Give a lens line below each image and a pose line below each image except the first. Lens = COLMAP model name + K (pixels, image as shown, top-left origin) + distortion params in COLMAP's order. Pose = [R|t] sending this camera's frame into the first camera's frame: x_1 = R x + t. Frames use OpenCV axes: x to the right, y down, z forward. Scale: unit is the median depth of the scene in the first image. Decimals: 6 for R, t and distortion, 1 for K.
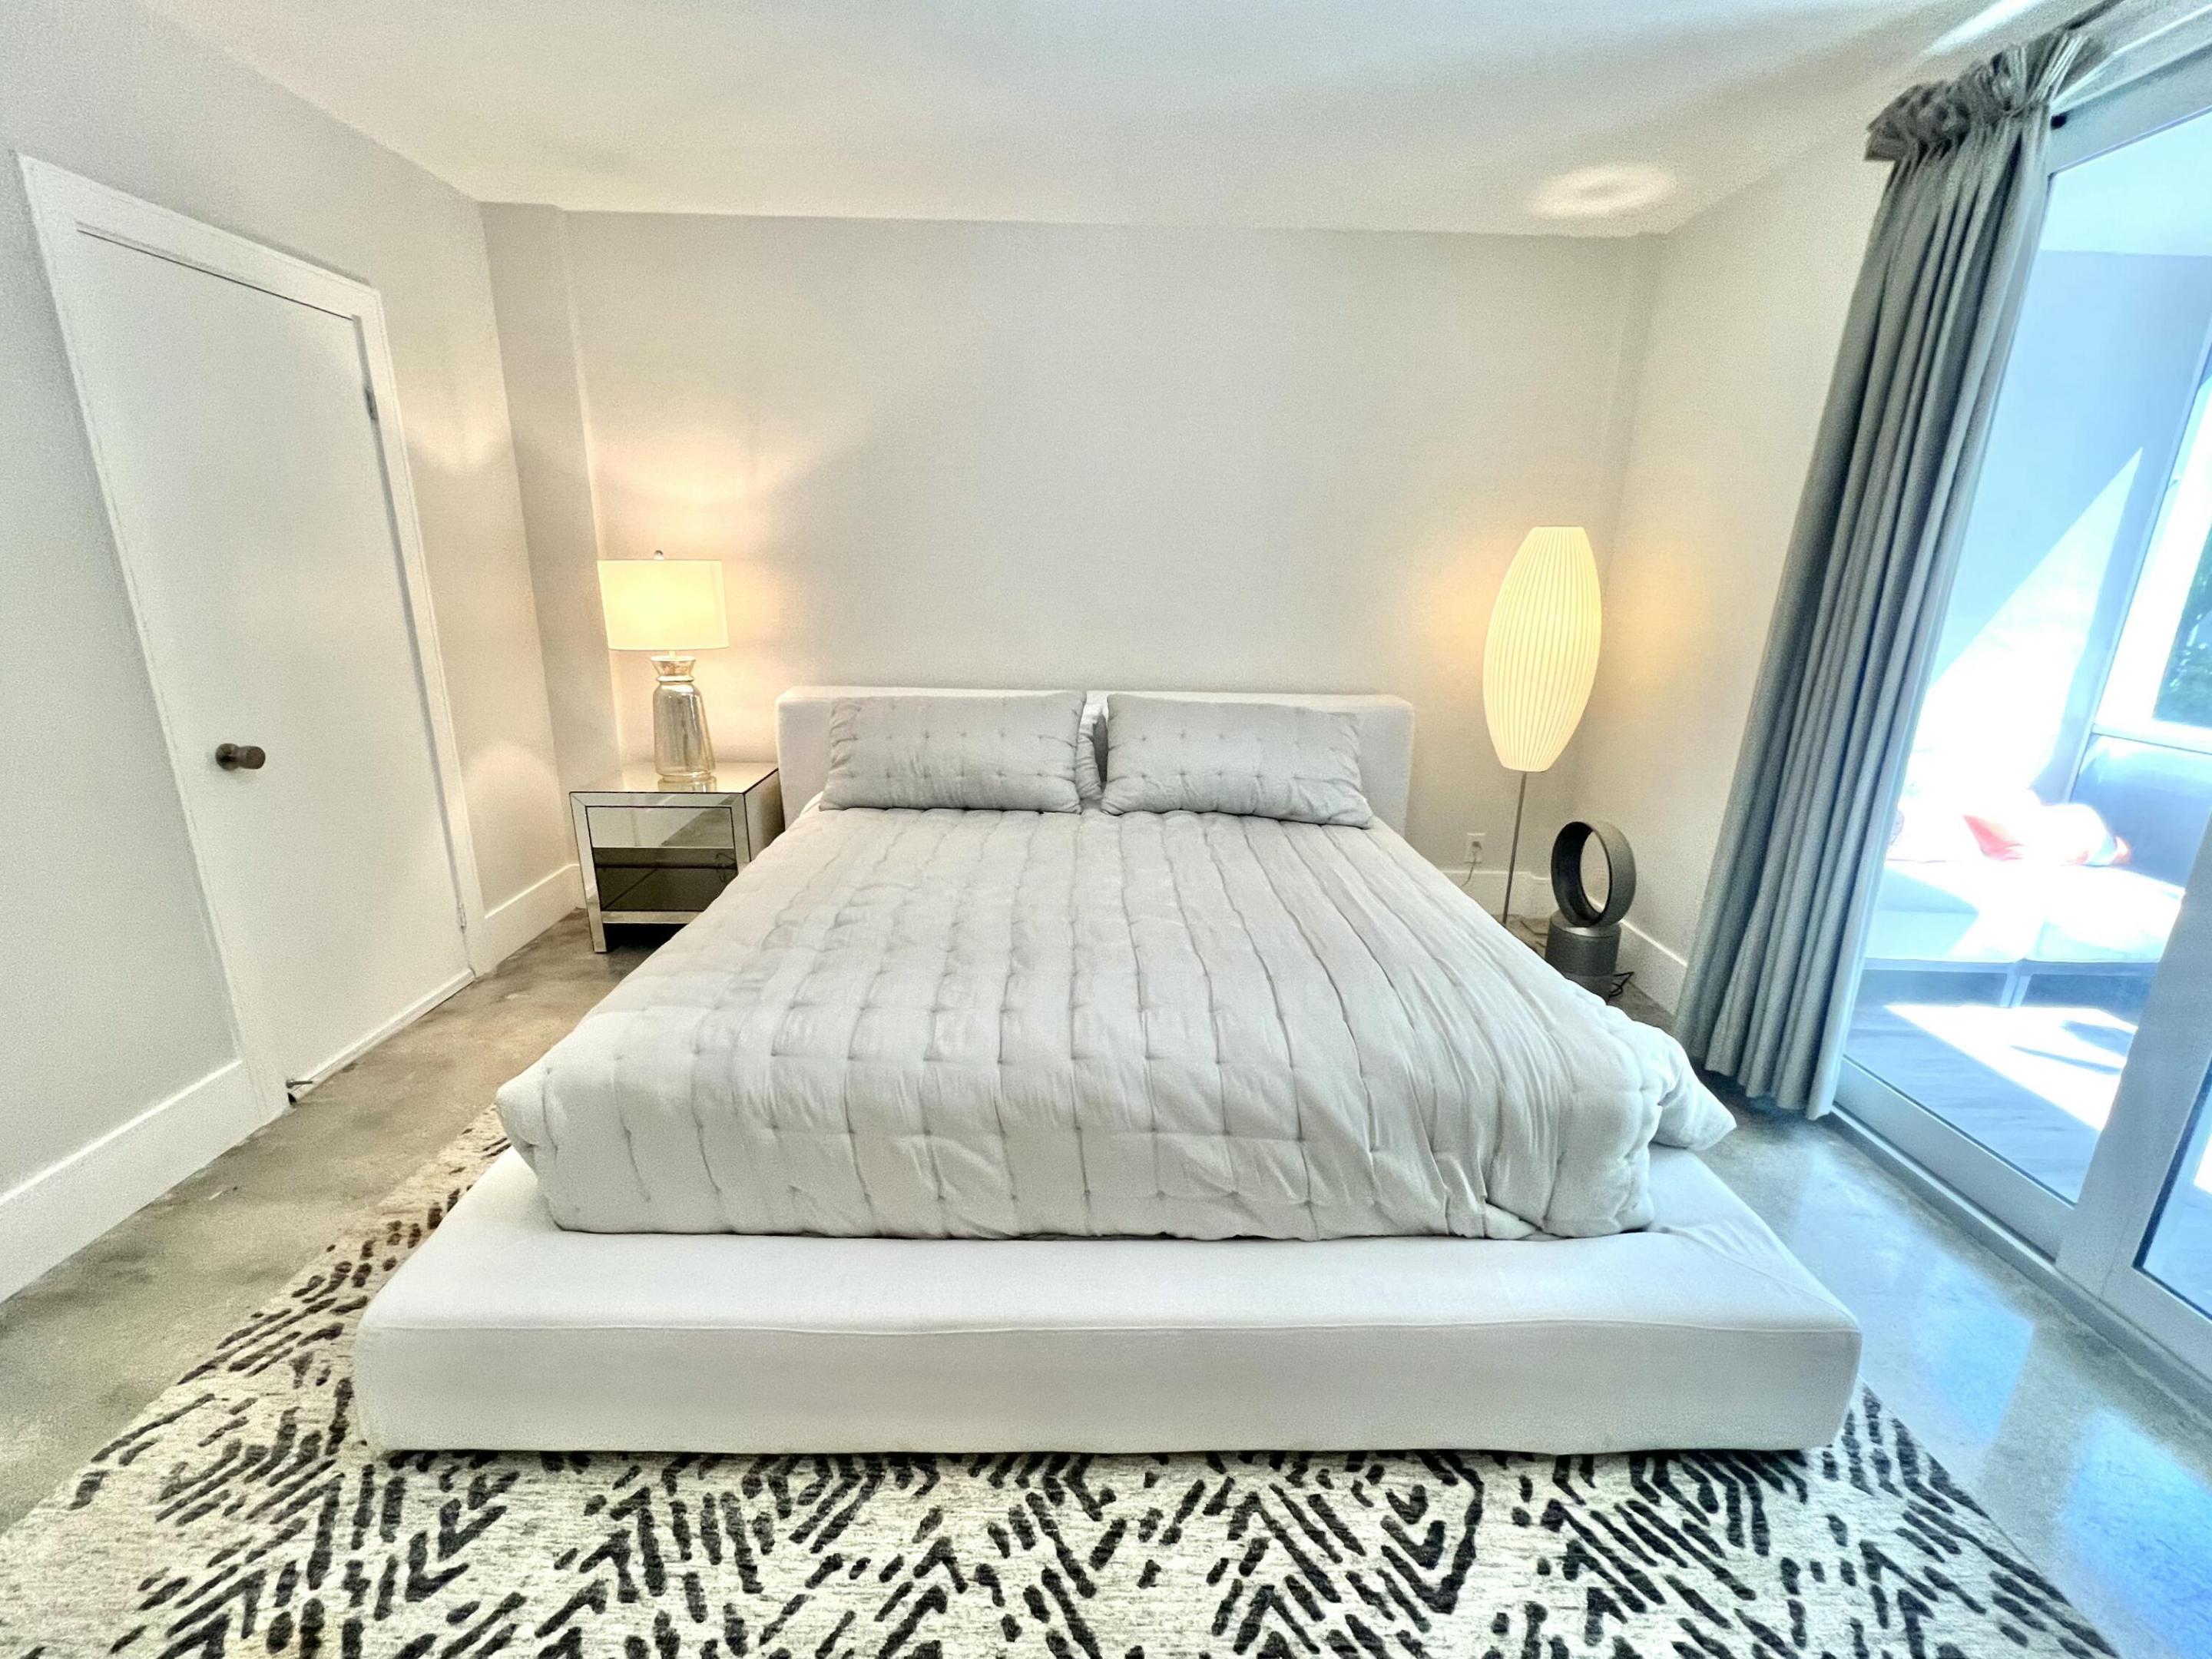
lens RADIAL K [[885.3, 0, 1100.6], [0, 885.3, 822.4], [0, 0, 1]] dist [0.000098, -0.000095]
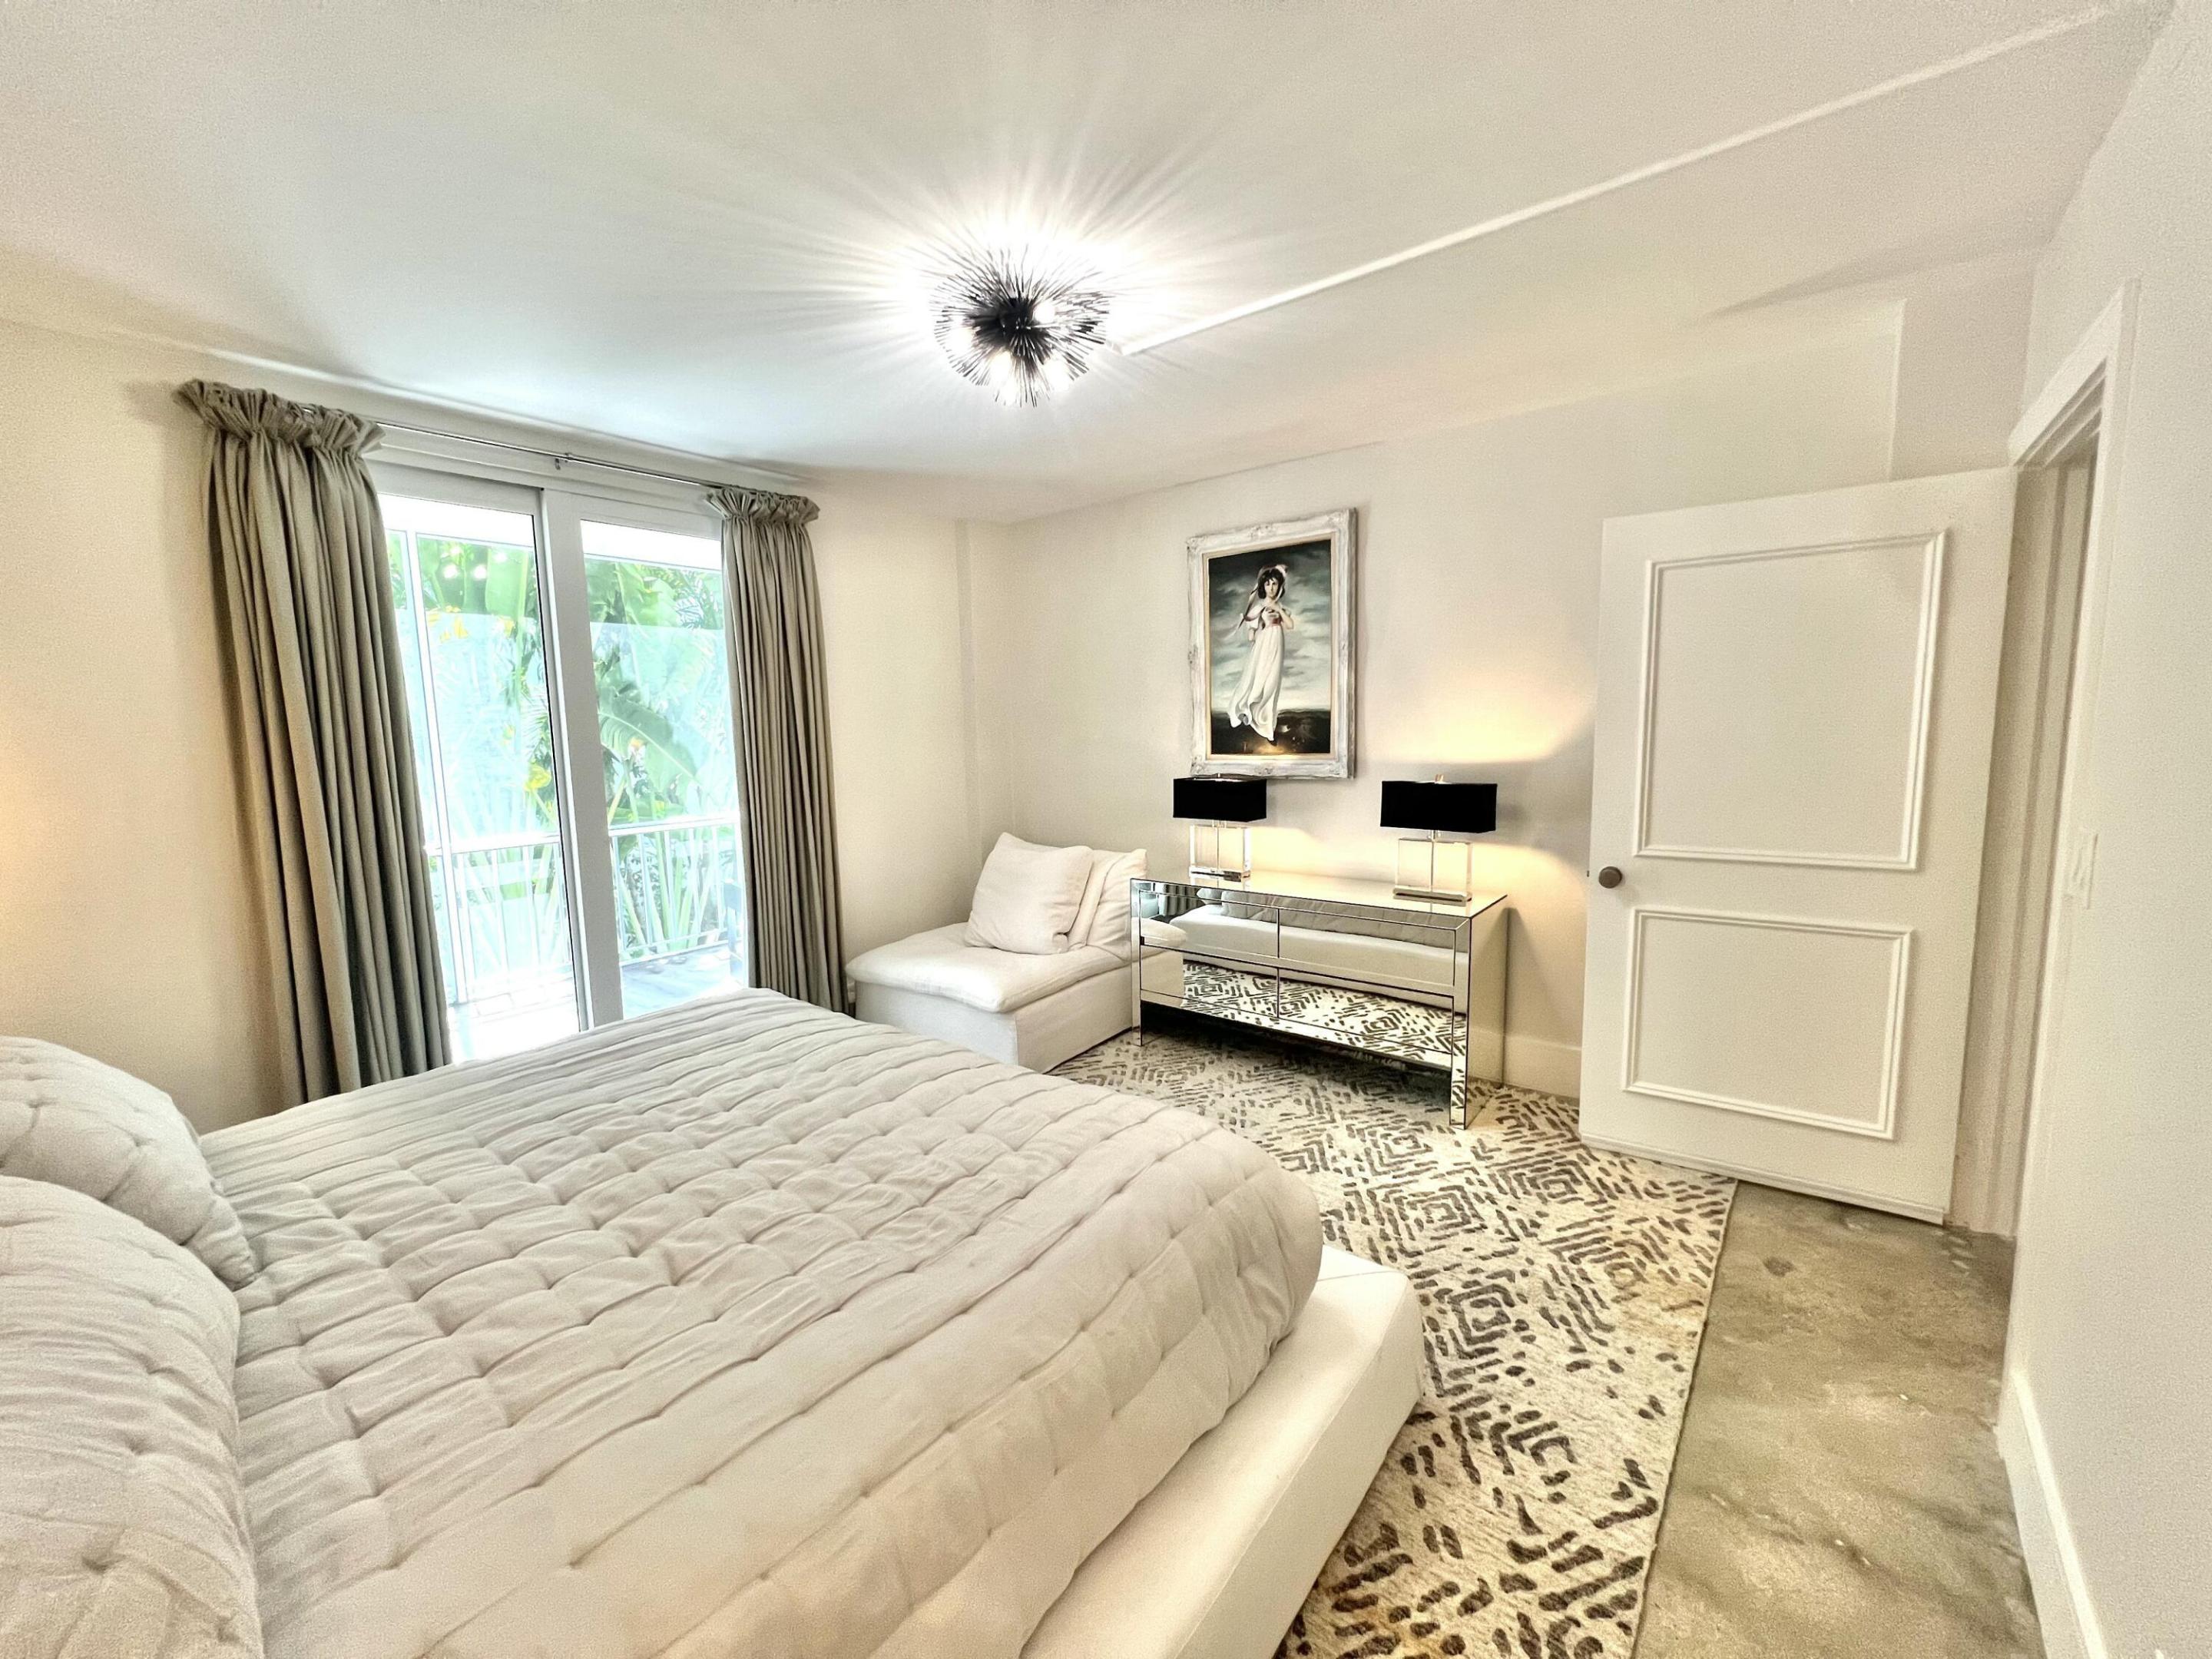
lens RADIAL K [[885.3, 0, 1100.6], [0, 885.3, 822.4], [0, 0, 1]] dist [0.000098, -0.000095]
pose [[-0.755858, -0.078468, 0.650017, -1.254089], [0.194198, 0.921248, 0.337030, -0.618302], [-0.625273, 0.380978, -0.681094, 1.876880]]
